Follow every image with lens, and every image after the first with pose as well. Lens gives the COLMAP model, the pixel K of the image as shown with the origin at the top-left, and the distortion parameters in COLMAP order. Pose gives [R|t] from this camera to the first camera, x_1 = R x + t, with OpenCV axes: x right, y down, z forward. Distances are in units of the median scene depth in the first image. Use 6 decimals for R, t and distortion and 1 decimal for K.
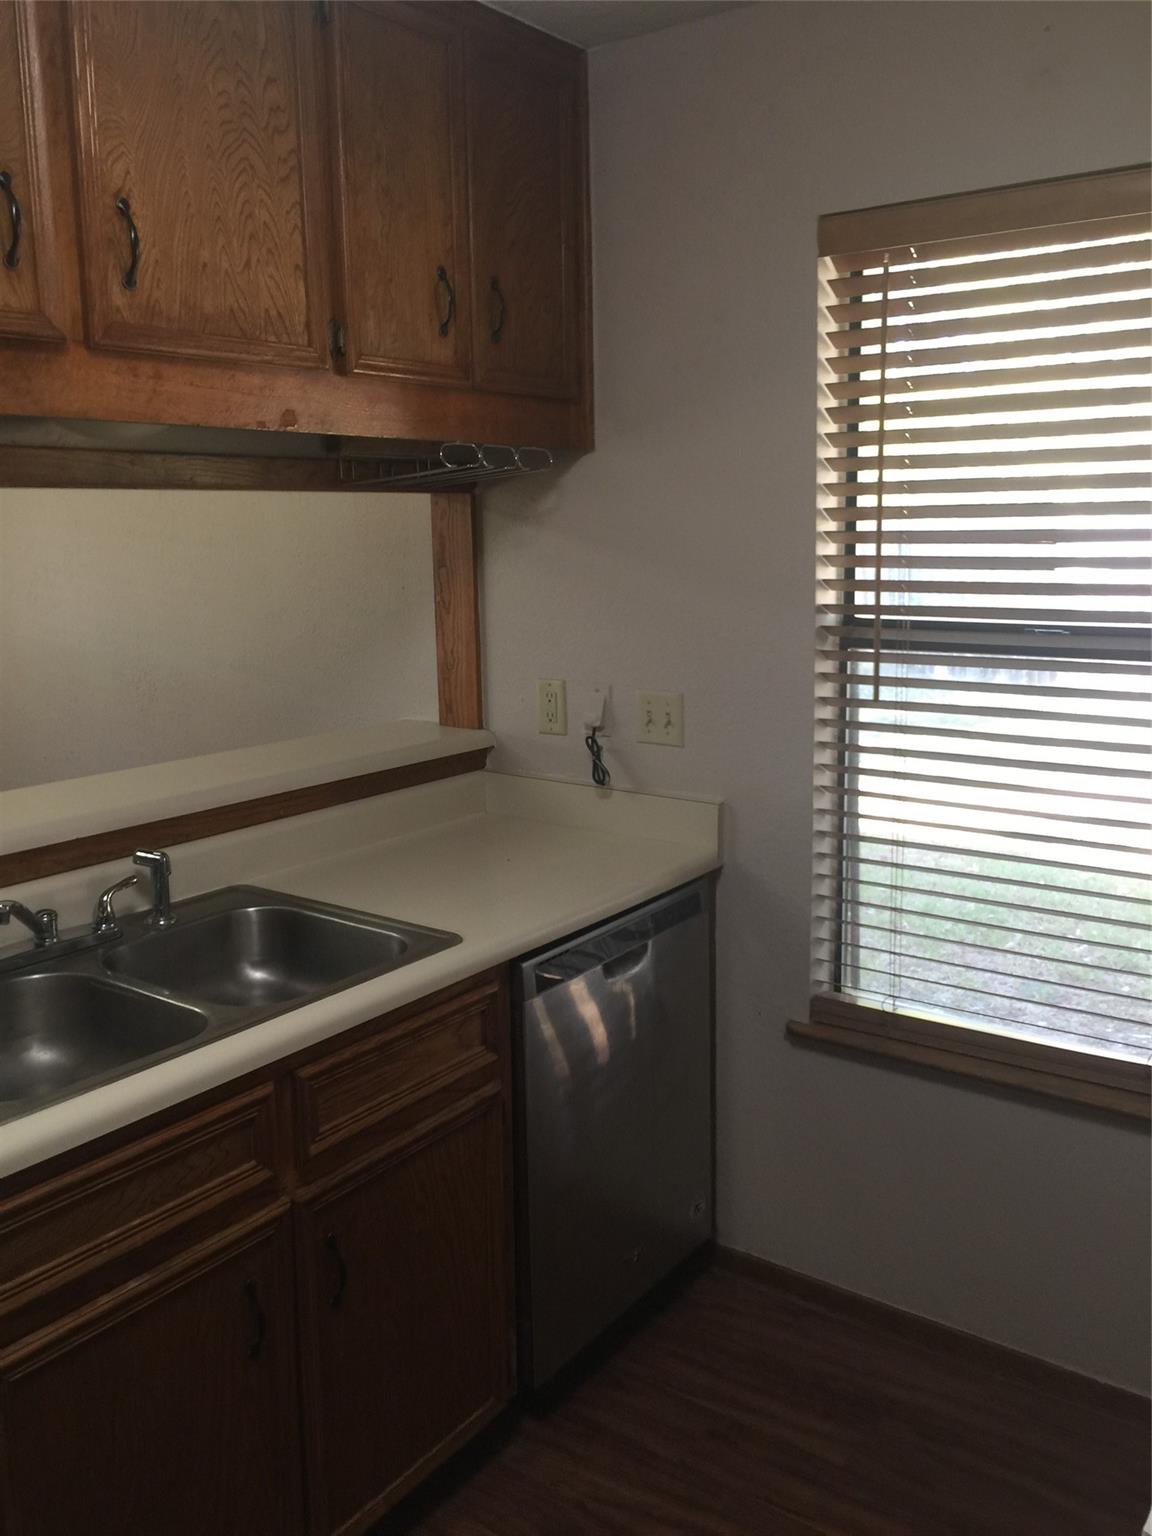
lens RADIAL K [[1304.2, 0, 575.9], [0, 1304.2, 753.1], [0, 0, 1]] dist [0.073904, -0.125327]
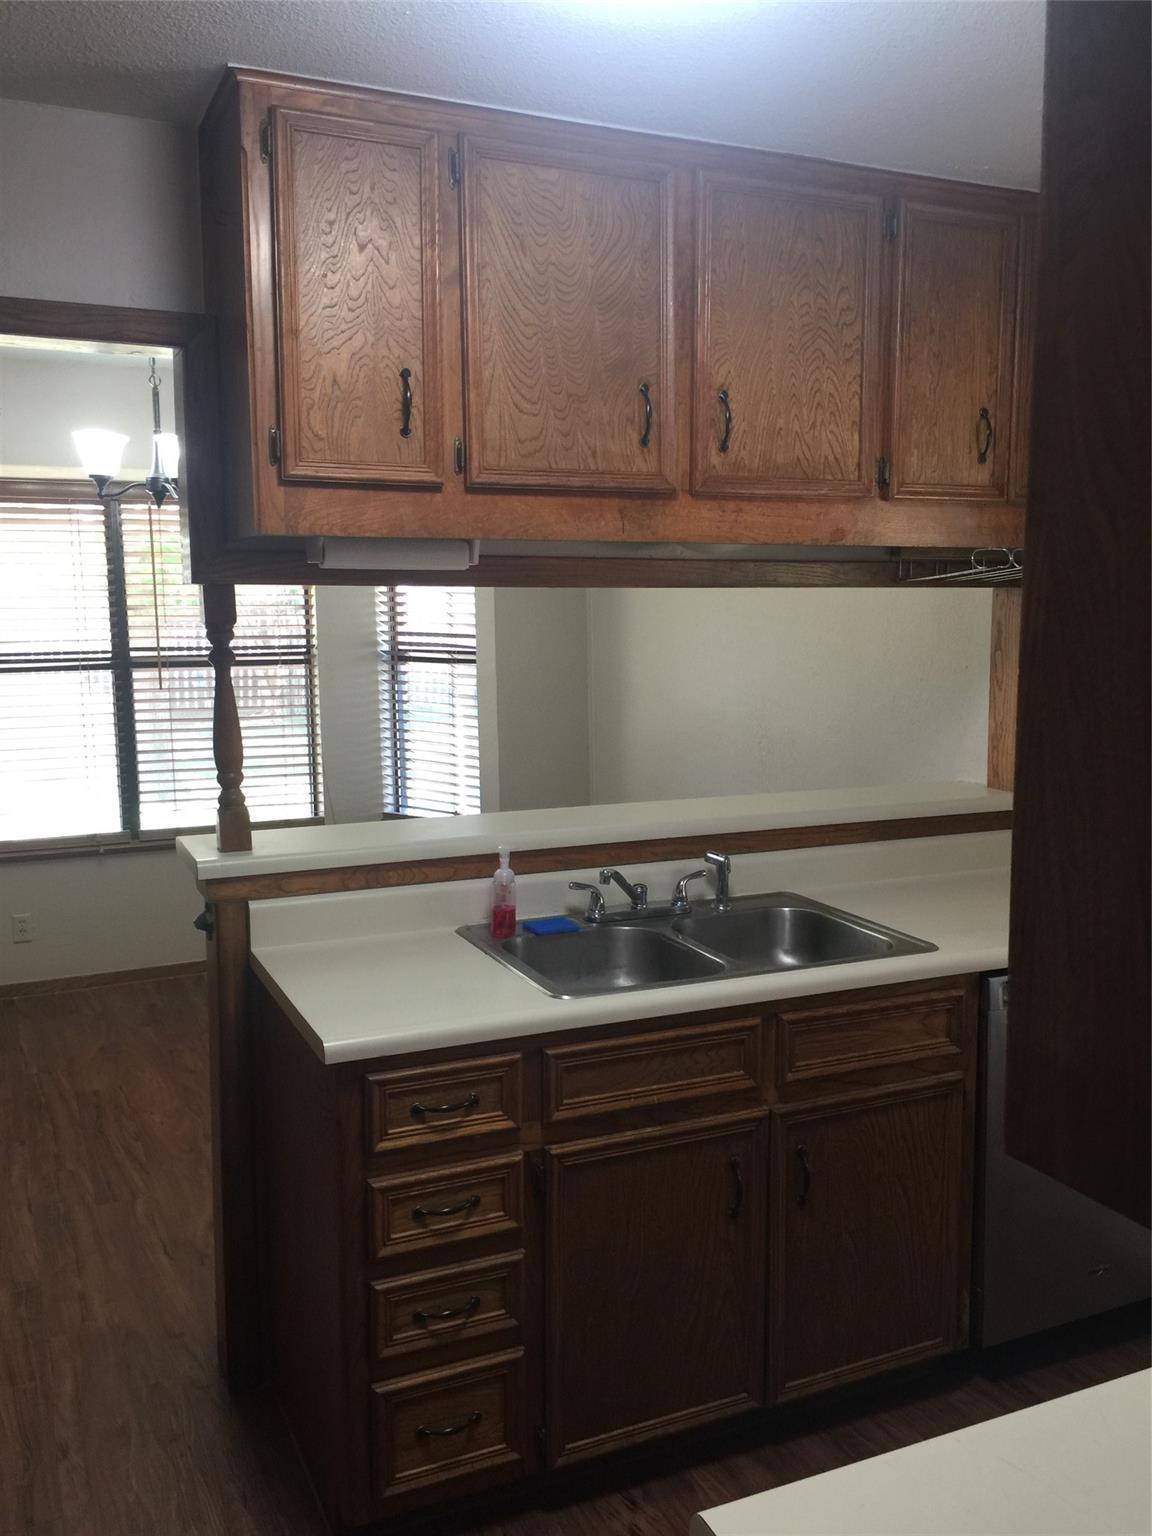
lens RADIAL K [[1281.5, 0, 585.0], [0, 1281.5, 760.4], [0, 0, 1]] dist [0.067290, -0.108820]
pose [[0.871727, 0.068579, -0.485168, 0.214970], [-0.094589, 0.995085, -0.029298, 0.034593], [0.480775, 0.071431, 0.873930, -0.252363]]
